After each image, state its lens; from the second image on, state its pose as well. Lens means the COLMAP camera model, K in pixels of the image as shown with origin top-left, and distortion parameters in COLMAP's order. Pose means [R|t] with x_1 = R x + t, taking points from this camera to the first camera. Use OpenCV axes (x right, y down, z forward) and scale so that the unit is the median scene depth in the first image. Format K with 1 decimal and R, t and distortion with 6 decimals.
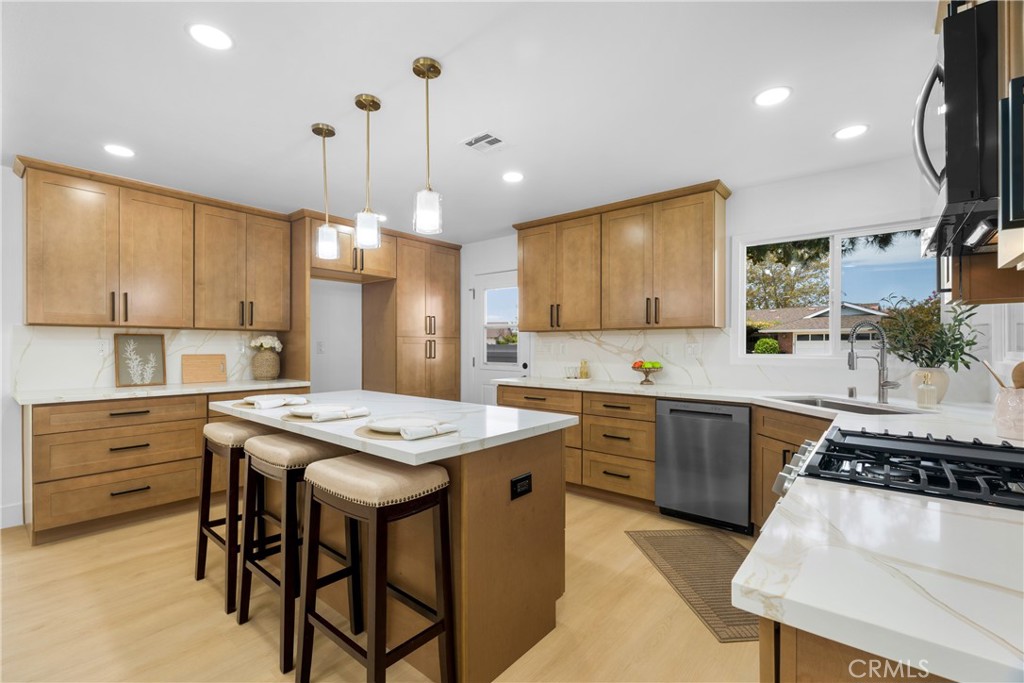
lens RADIAL K [[457.8, 0, 508.9], [0, 457.8, 347.8], [0, 0, 1]] dist [-0.005417, 0.001430]
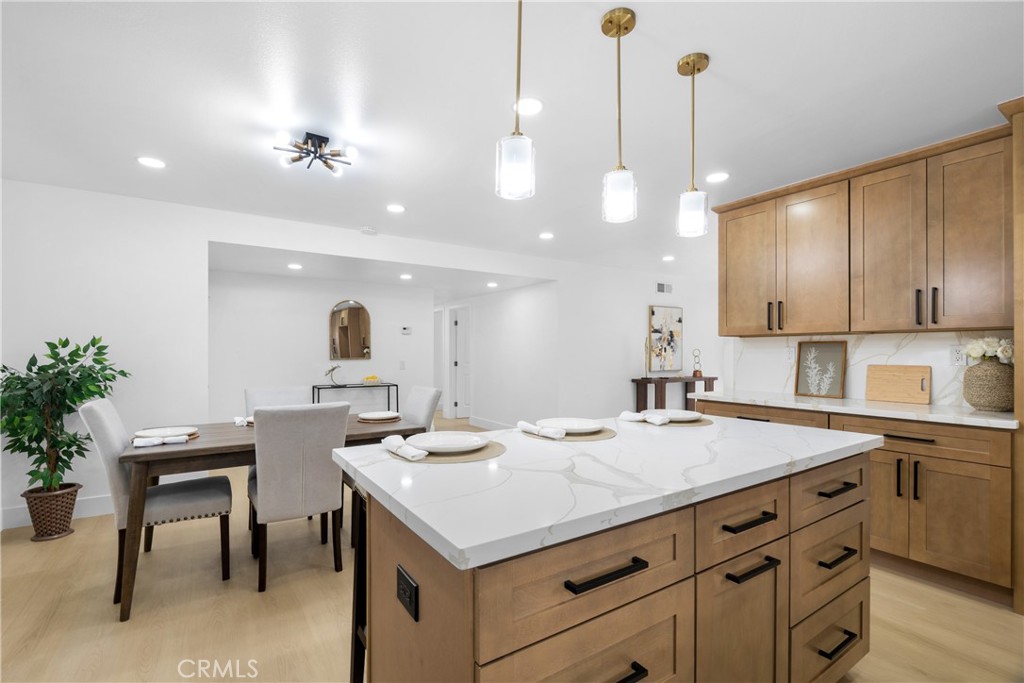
lens RADIAL K [[457.8, 0, 509.0], [0, 457.8, 351.6], [0, 0, 1]] dist [-0.005417, 0.001430]
pose [[-0.284238, -0.007780, -0.958722, 0.268705], [-0.002940, 0.999969, -0.007243, -0.000490], [0.958749, 0.000760, -0.284252, 0.646128]]
